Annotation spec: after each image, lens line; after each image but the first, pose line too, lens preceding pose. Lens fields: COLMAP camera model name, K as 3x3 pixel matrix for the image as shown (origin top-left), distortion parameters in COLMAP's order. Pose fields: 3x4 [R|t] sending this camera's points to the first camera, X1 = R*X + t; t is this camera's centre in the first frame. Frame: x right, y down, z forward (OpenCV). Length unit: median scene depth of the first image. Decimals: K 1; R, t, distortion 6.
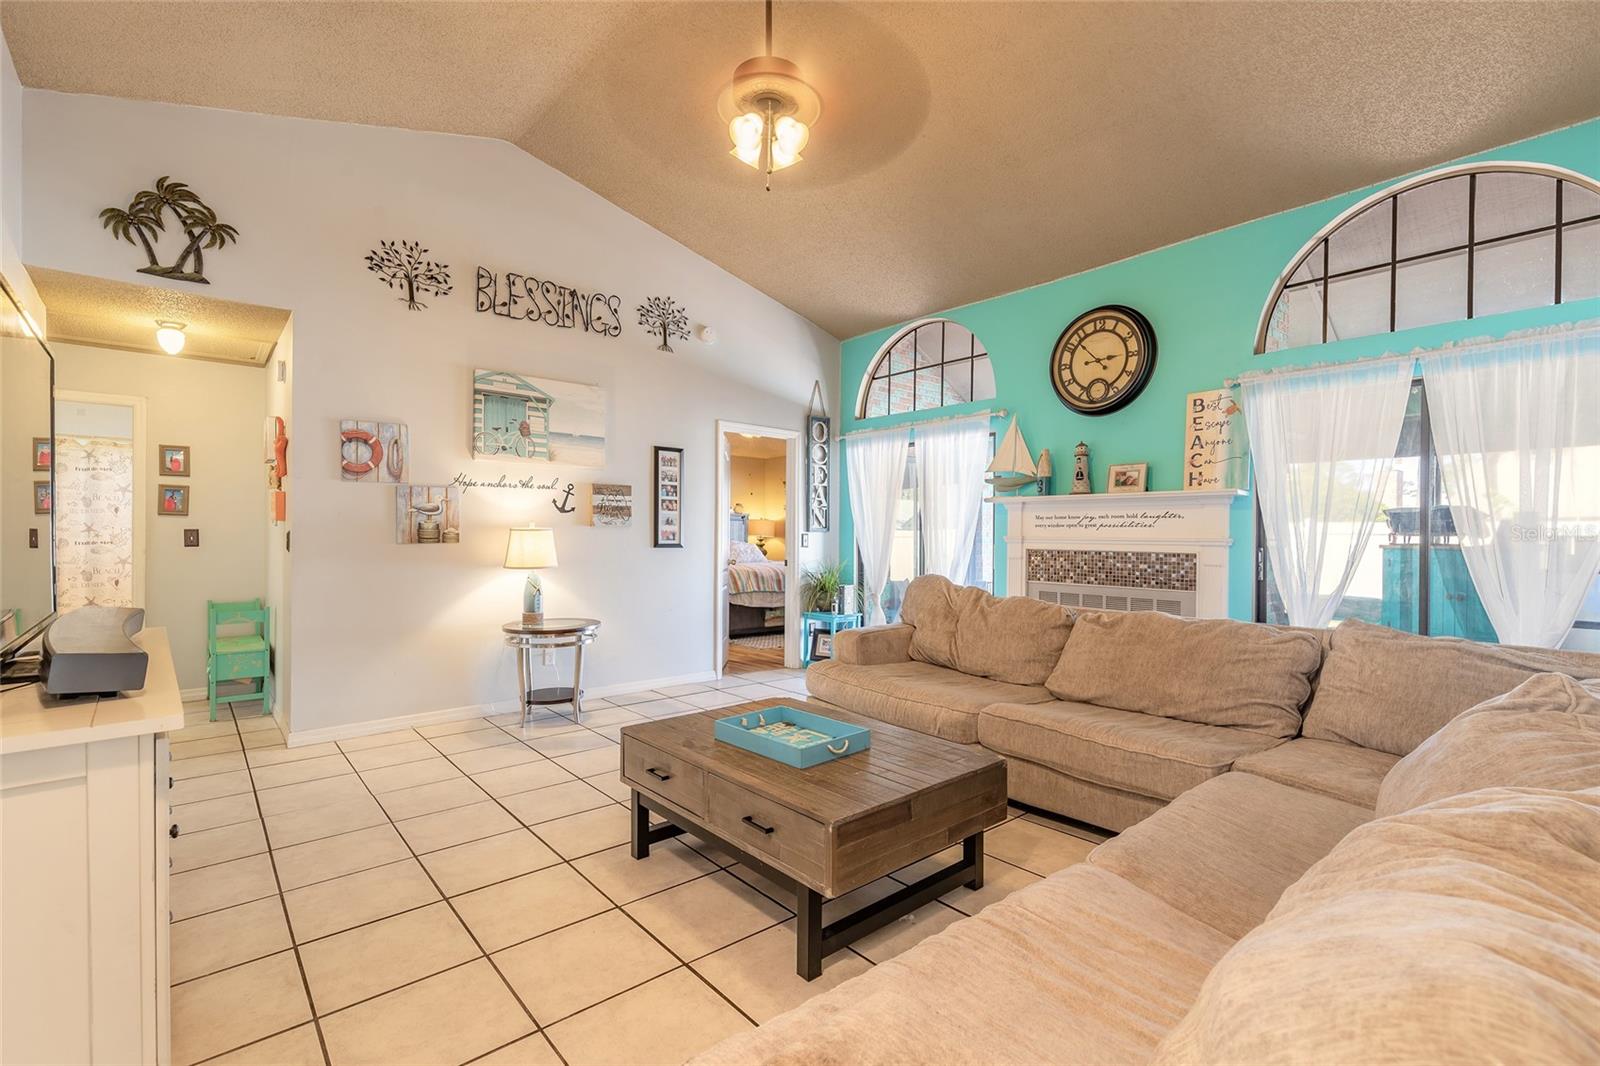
lens RADIAL K [[720.3, 0, 795.9], [0, 720.3, 540.2], [0, 0, 1]] dist [0.003607, 0.001189]
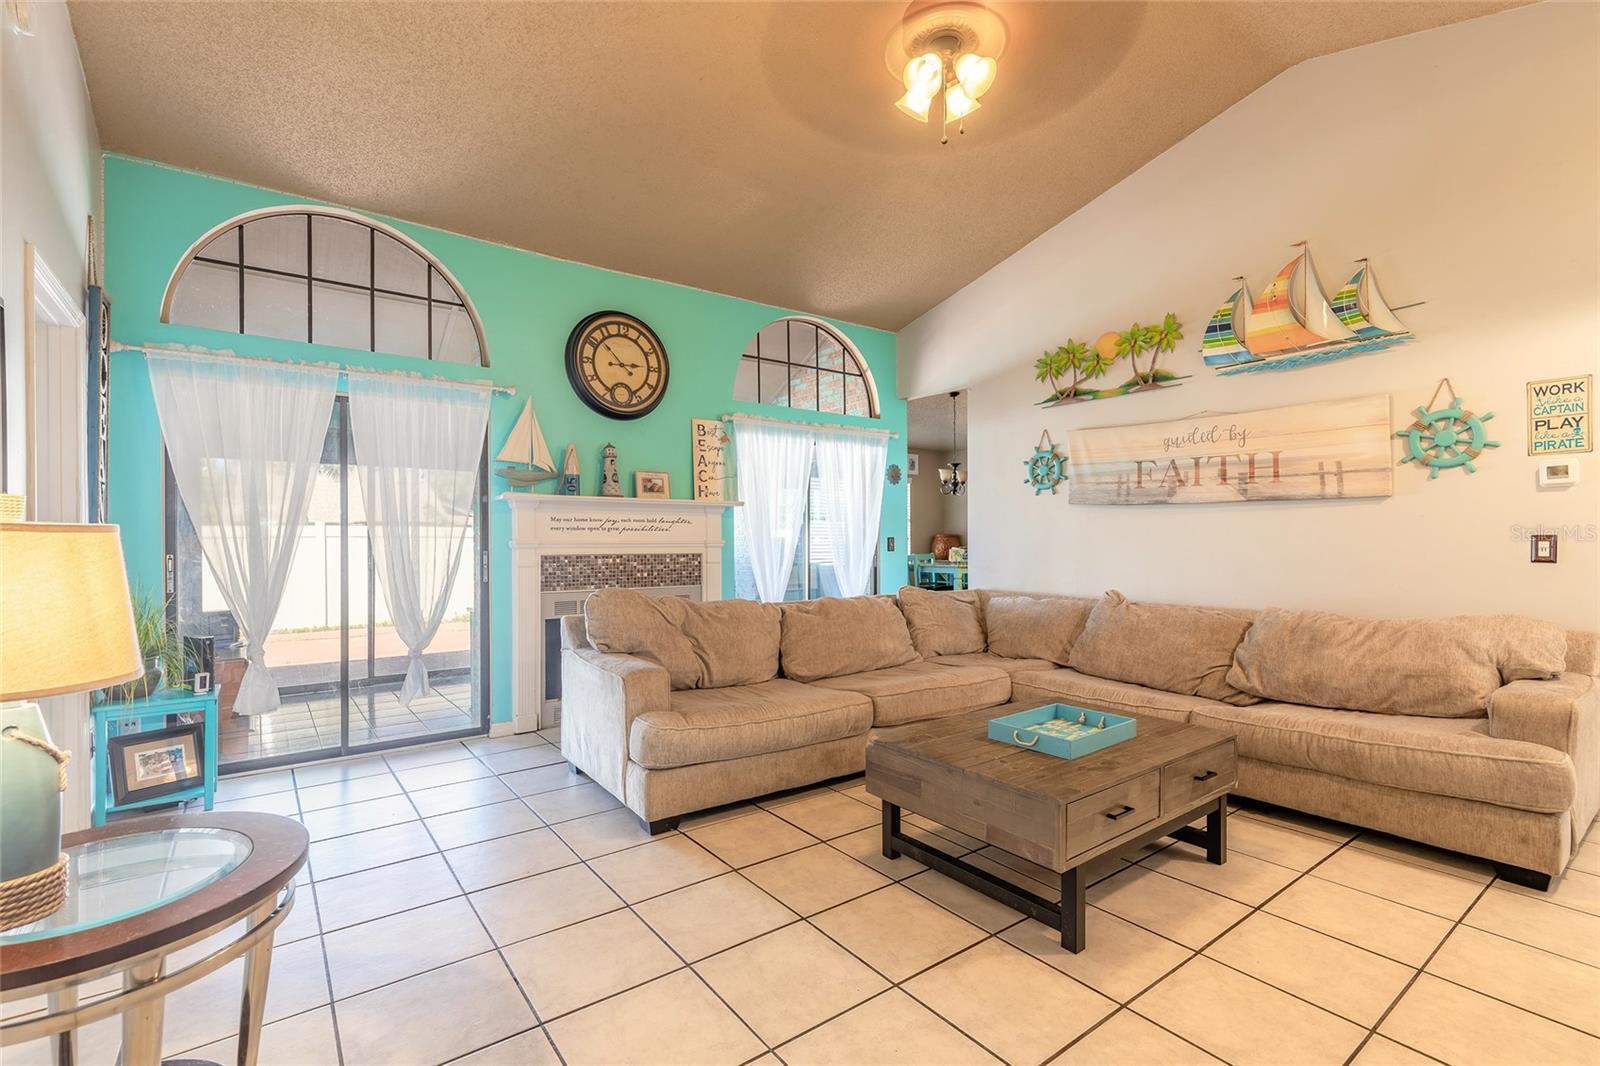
lens RADIAL K [[720.3, 0, 799.5], [0, 720.3, 532.6], [0, 0, 1]] dist [0.003607, 0.001189]
pose [[0.059223, 0.001738, 0.998243, -0.589612], [0.008763, 0.999959, -0.002261, -0.011195], [-0.998206, 0.008882, 0.059206, 0.718282]]
